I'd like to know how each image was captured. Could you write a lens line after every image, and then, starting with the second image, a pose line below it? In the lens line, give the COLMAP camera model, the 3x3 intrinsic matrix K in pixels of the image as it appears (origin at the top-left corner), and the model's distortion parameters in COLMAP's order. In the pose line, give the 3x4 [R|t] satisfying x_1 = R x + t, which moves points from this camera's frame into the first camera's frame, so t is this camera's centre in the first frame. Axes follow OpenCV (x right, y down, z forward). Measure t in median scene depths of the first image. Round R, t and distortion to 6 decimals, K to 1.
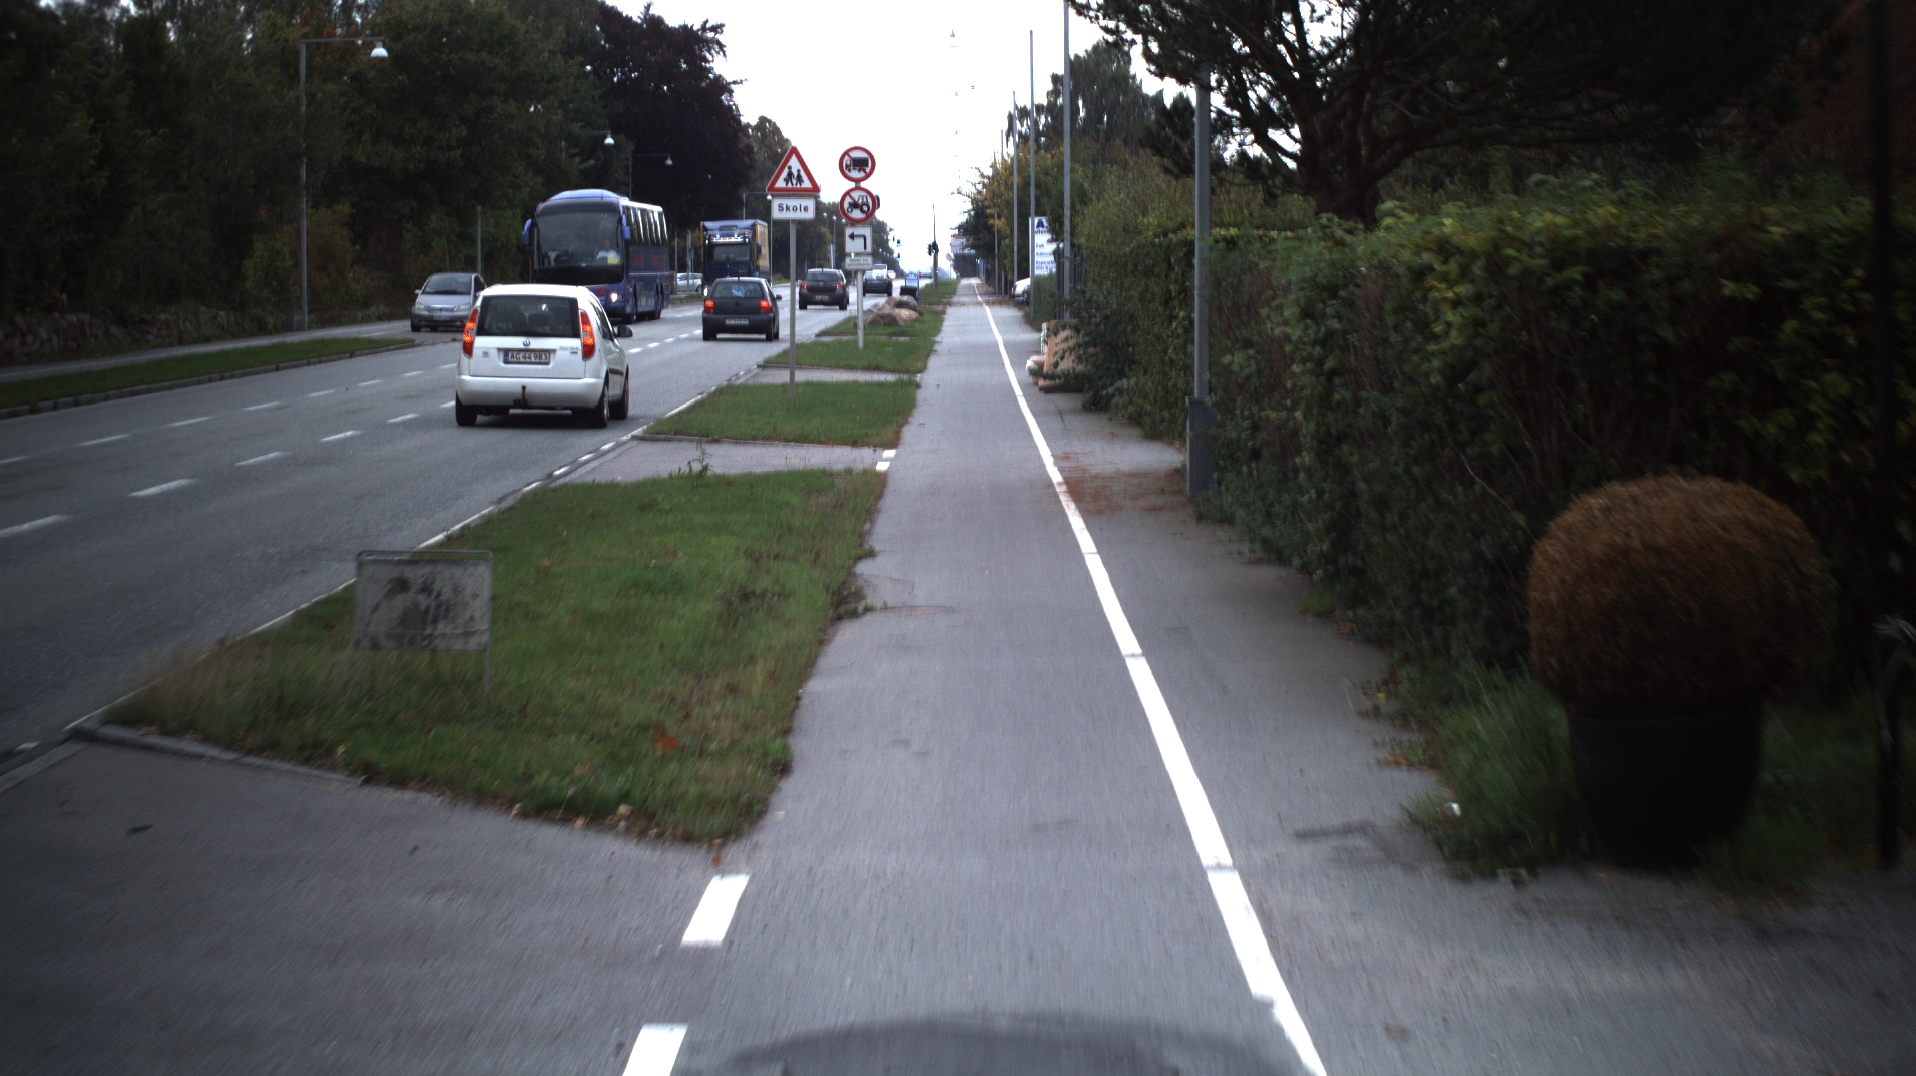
lens RADIAL K [[3553.5, 0, 964.9], [0, 3553.5, 546.2], [0, 0, 1]] dist [-0.267312, 0.000000]
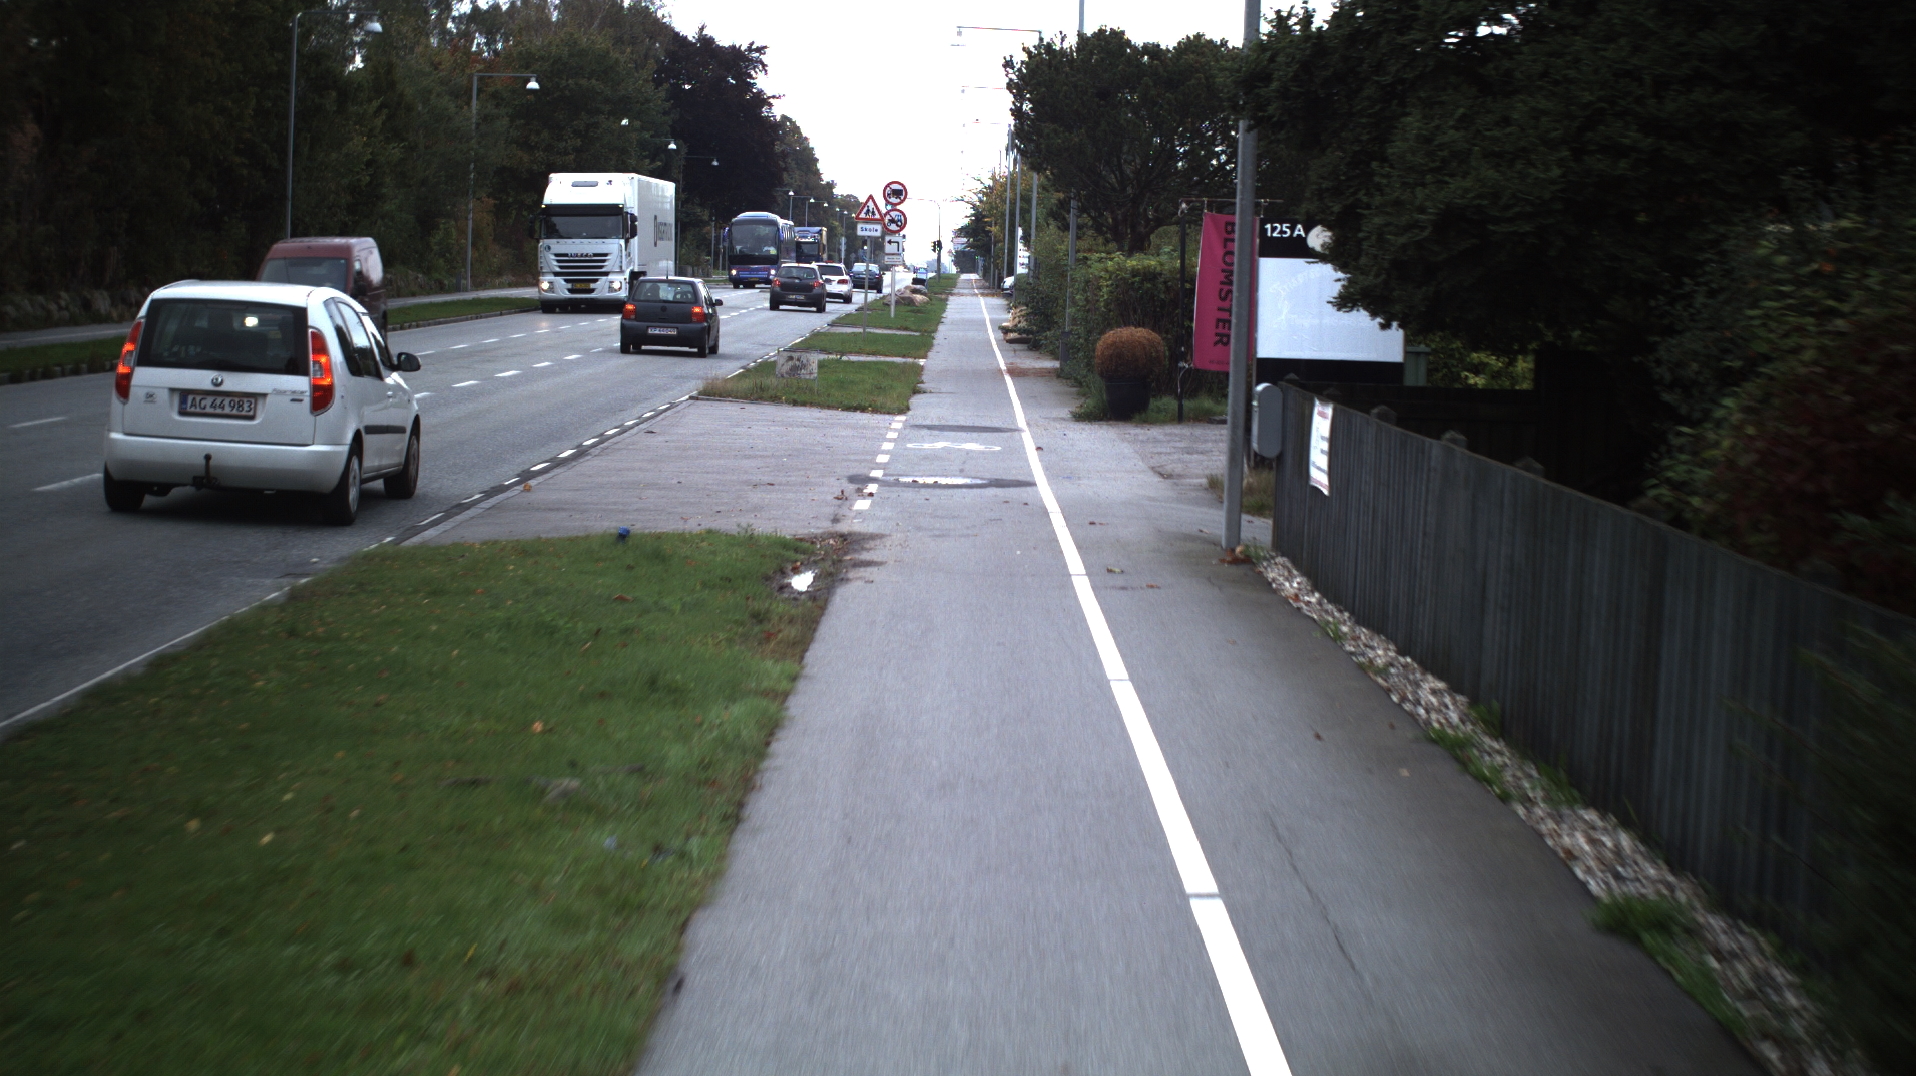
lens RADIAL K [[3557.4, 0, 959.4], [0, 3557.4, 523.7], [0, 0, 1]] dist [-0.287572, 0.000000]
pose [[0.999131, 0.041642, 0.001551, -0.000171], [-0.041634, 0.999120, -0.004996, 0.056273], [-0.001757, 0.004927, 0.999986, -0.745519]]
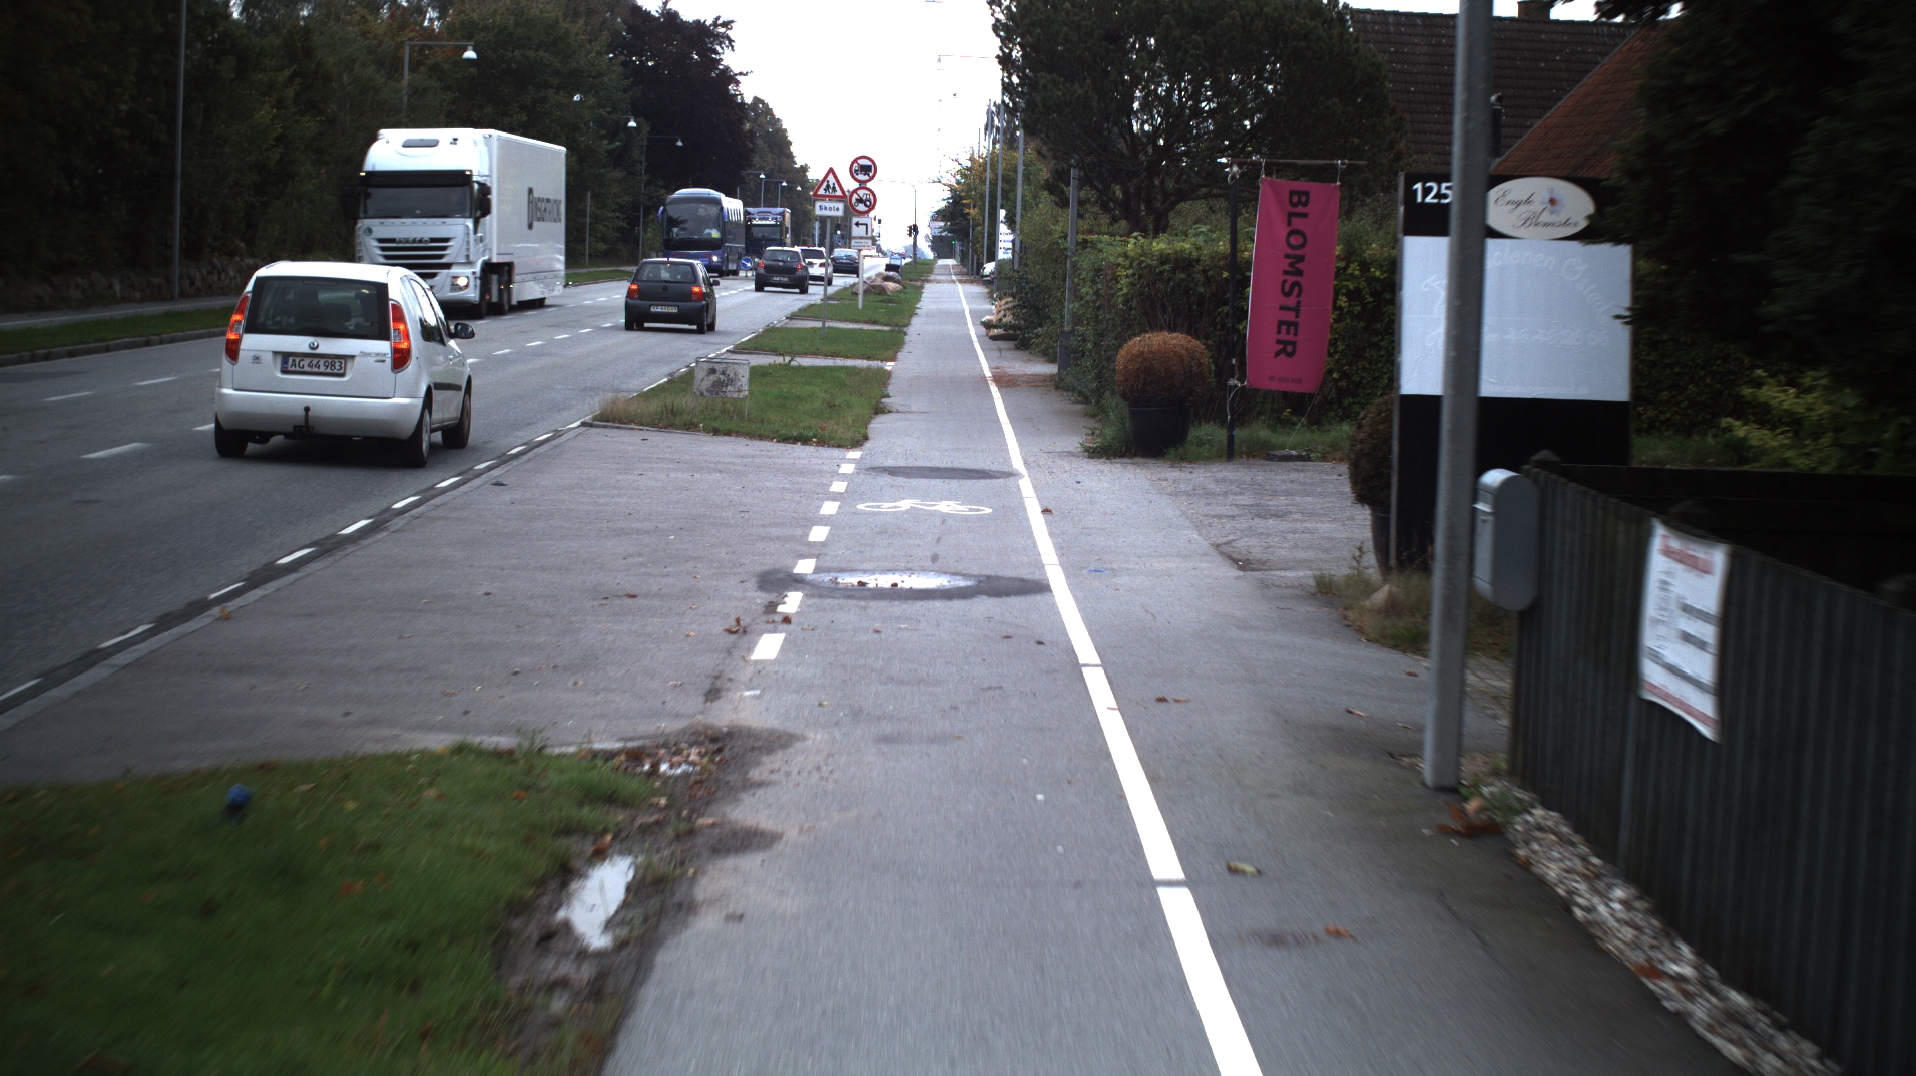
lens RADIAL K [[3557.4, 0, 960.7], [0, 3557.4, 534.7], [0, 0, 1]] dist [-0.287572, 0.000000]
pose [[0.999153, 0.040269, 0.008498, 0.000242], [-0.040287, 0.999186, 0.001928, 0.037167], [-0.008413, -0.002269, 0.999962, -0.496230]]
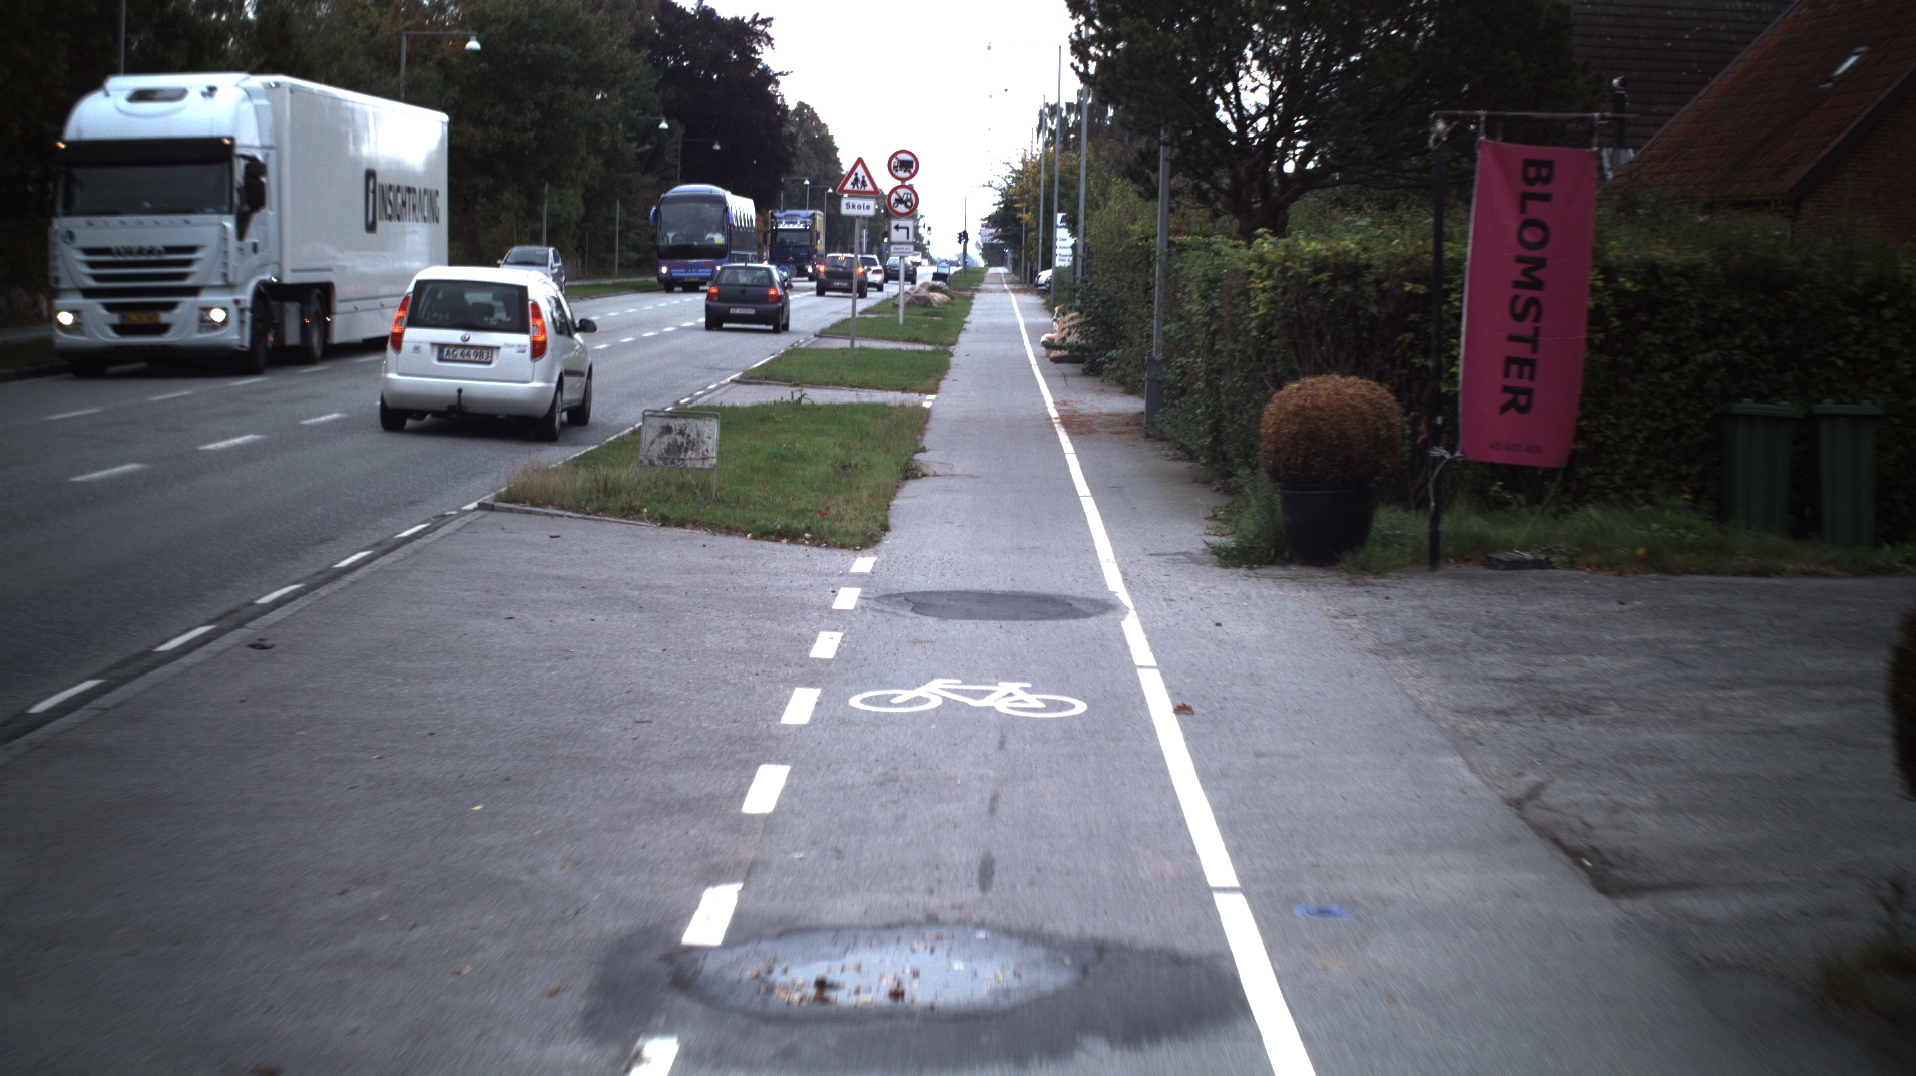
lens RADIAL K [[3557.4, 0, 954.5], [0, 3557.4, 529.0], [0, 0, 1]] dist [-0.287572, 0.000000]
pose [[0.999337, 0.035509, -0.008099, -0.000062], [-0.035521, 0.999368, -0.001331, 0.018557], [0.008047, 0.001618, 0.999966, -0.247248]]
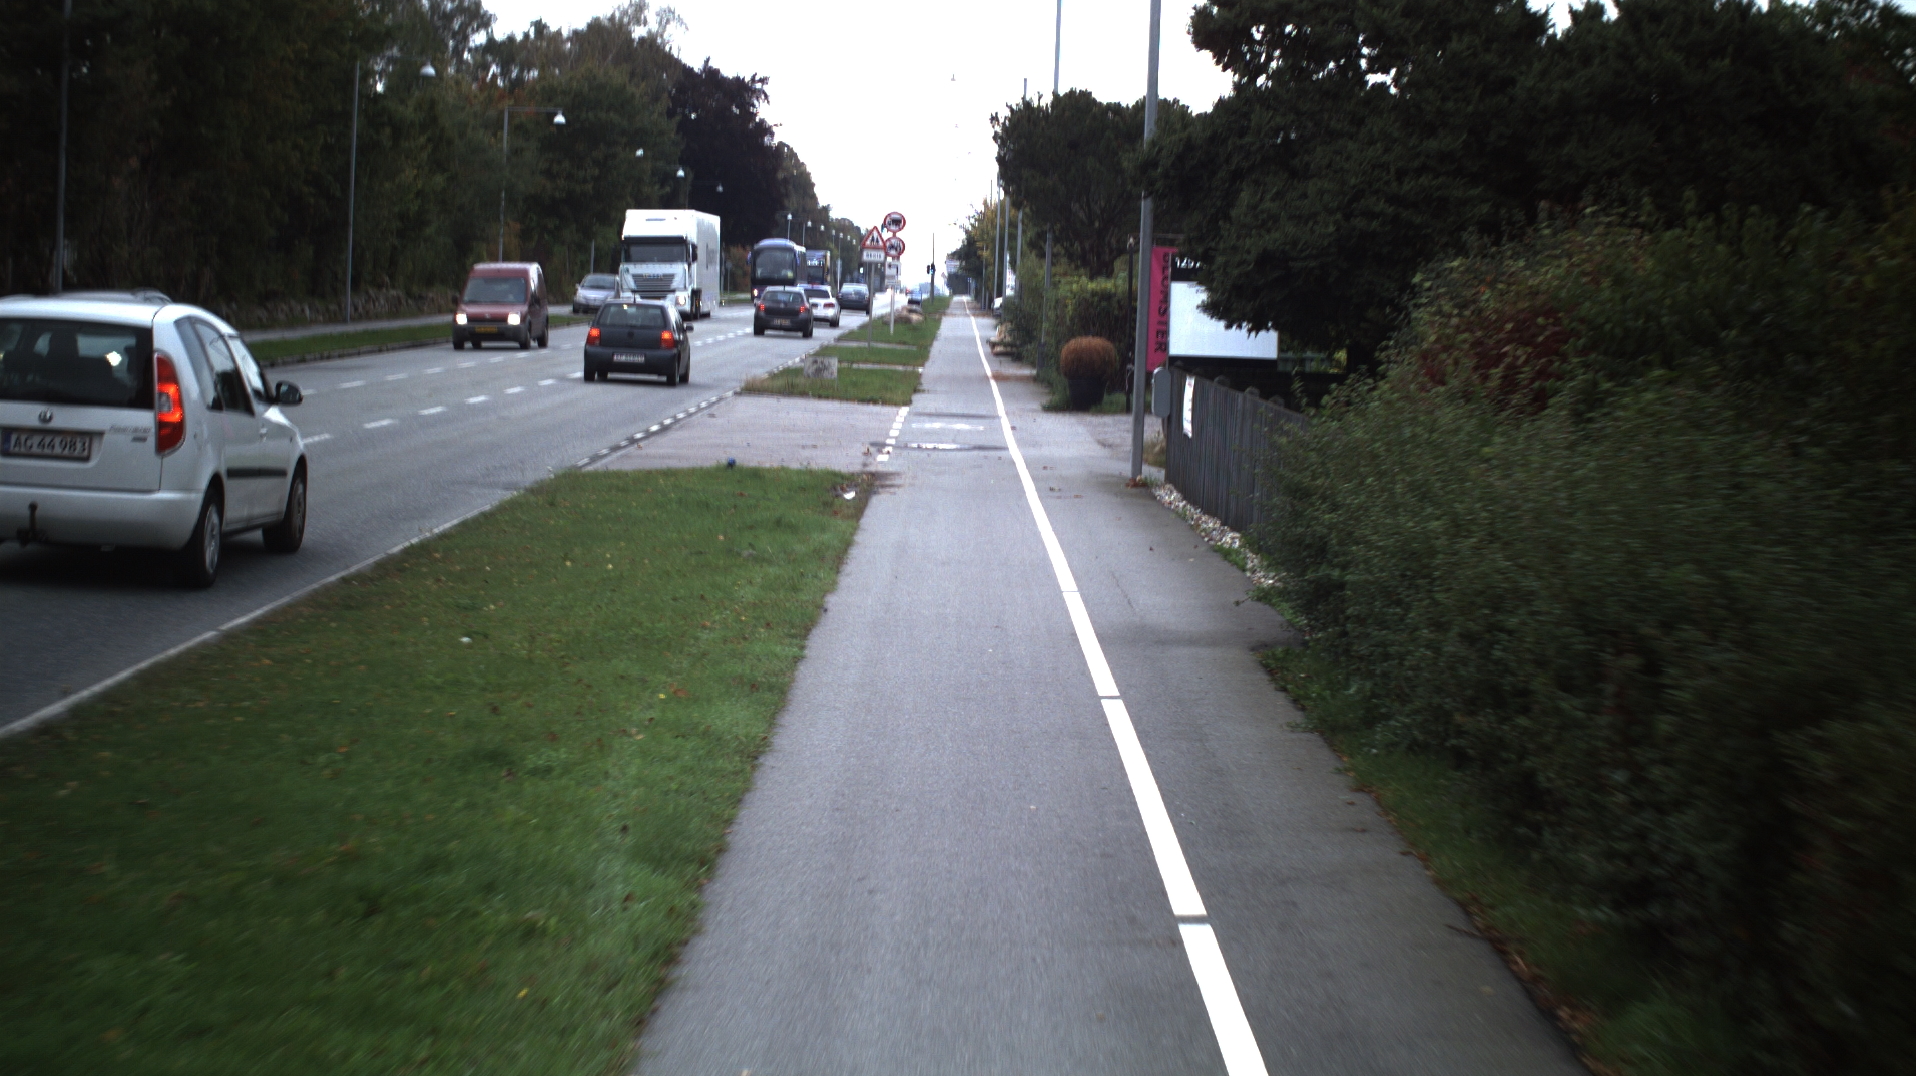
lens RADIAL K [[3557.4, 0, 952.9], [0, 3557.4, 557.0], [0, 0, 1]] dist [-0.287572, 0.000000]
pose [[0.998924, 0.046316, 0.002310, -0.000036], [-0.046312, 0.998925, -0.001970, 0.075904], [-0.002399, 0.001861, 0.999995, -0.995595]]
